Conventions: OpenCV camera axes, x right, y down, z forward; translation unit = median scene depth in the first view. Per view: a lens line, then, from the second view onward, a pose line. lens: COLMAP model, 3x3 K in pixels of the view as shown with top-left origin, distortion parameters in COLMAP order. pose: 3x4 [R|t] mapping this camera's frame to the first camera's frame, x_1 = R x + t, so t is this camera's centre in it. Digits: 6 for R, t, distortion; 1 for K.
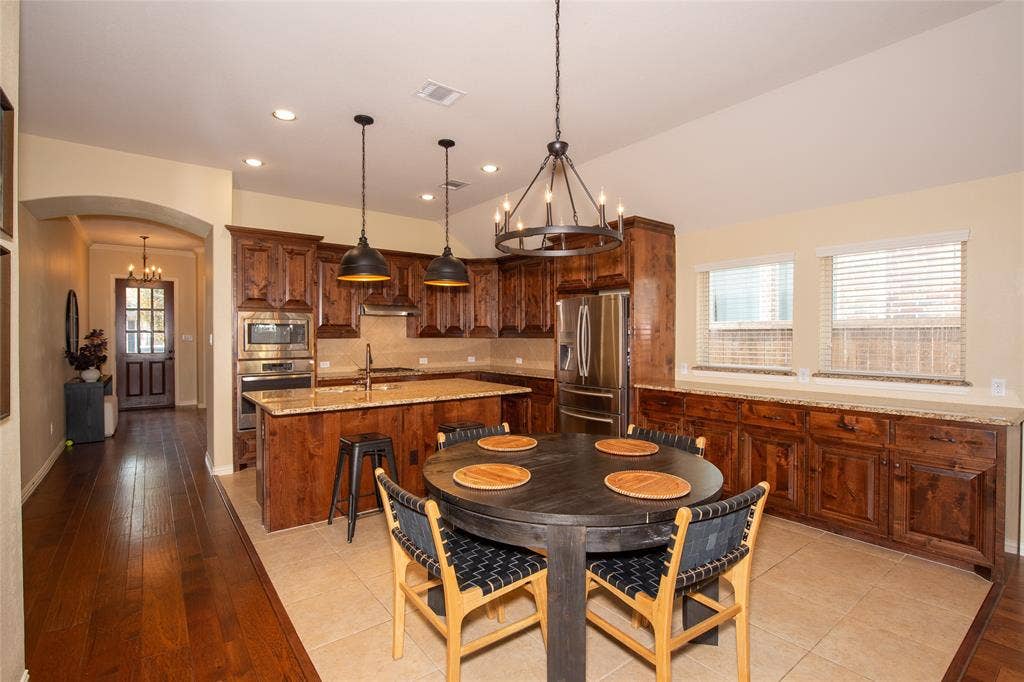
lens RADIAL K [[491.0, 0, 512.1], [0, 491.0, 342.0], [0, 0, 1]] dist [-0.015552, -0.000240]
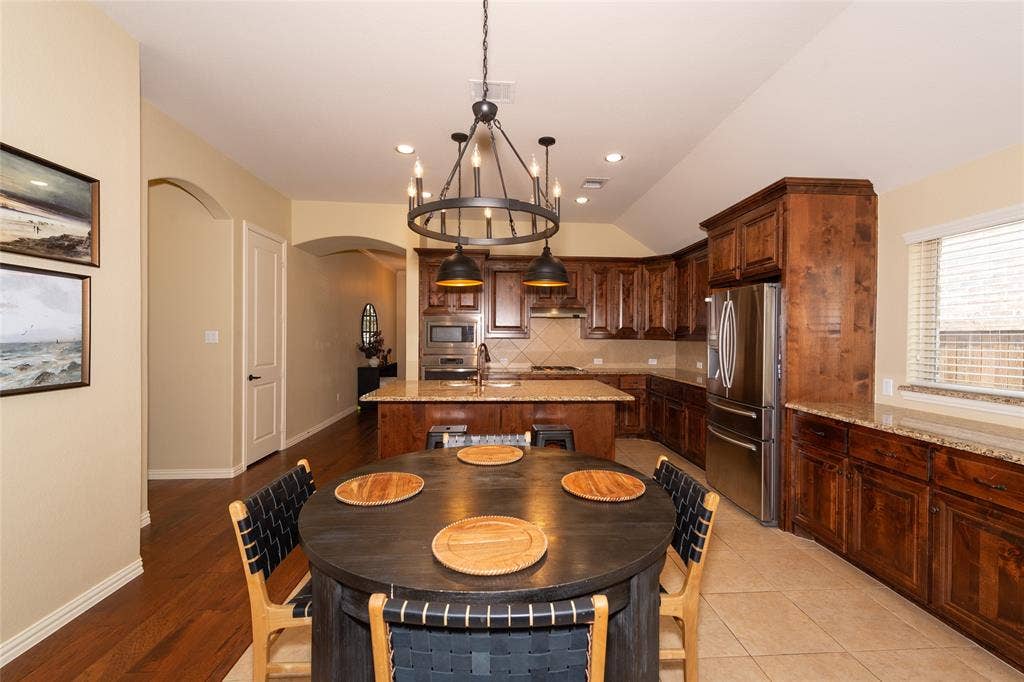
lens RADIAL K [[439.8, 0, 517.6], [0, 439.8, 340.4], [0, 0, 1]] dist [0.005782, -0.002131]
pose [[0.825283, 0.012579, -0.564579, 0.276542], [-0.015728, 0.999876, -0.000713, -0.002512], [0.564500, 0.009469, 0.825378, 0.202718]]
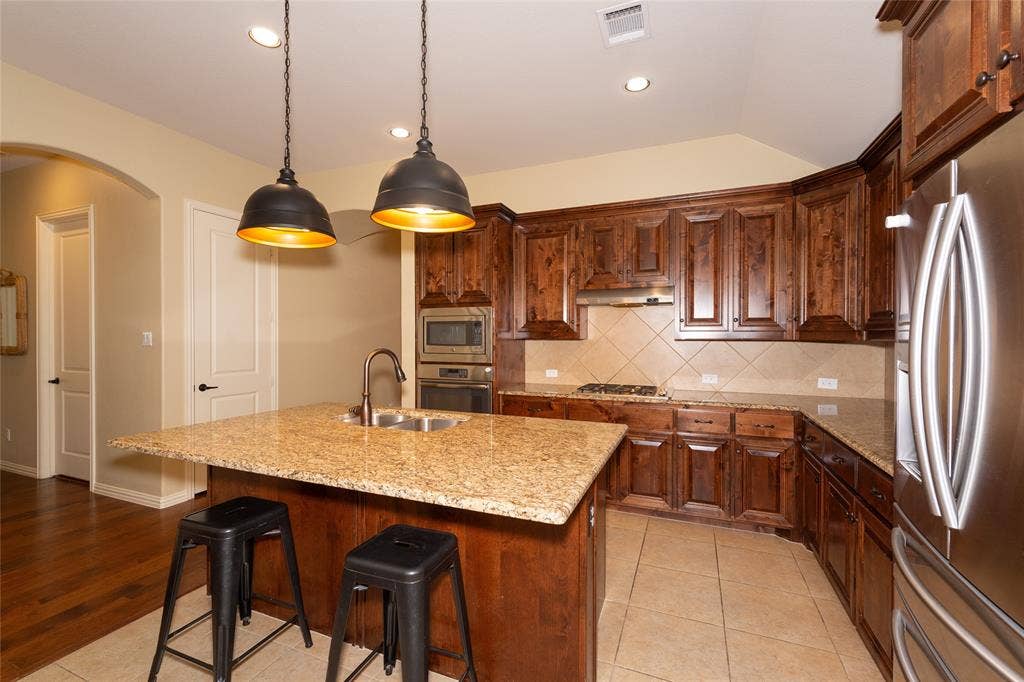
lens RADIAL K [[439.8, 0, 508.5], [0, 439.8, 340.9], [0, 0, 1]] dist [0.005782, -0.002131]
pose [[0.479907, 0.011520, -0.877244, 0.228477], [-0.013511, 0.999892, 0.005740, -0.009799], [0.877215, 0.009098, 0.480011, 0.747936]]
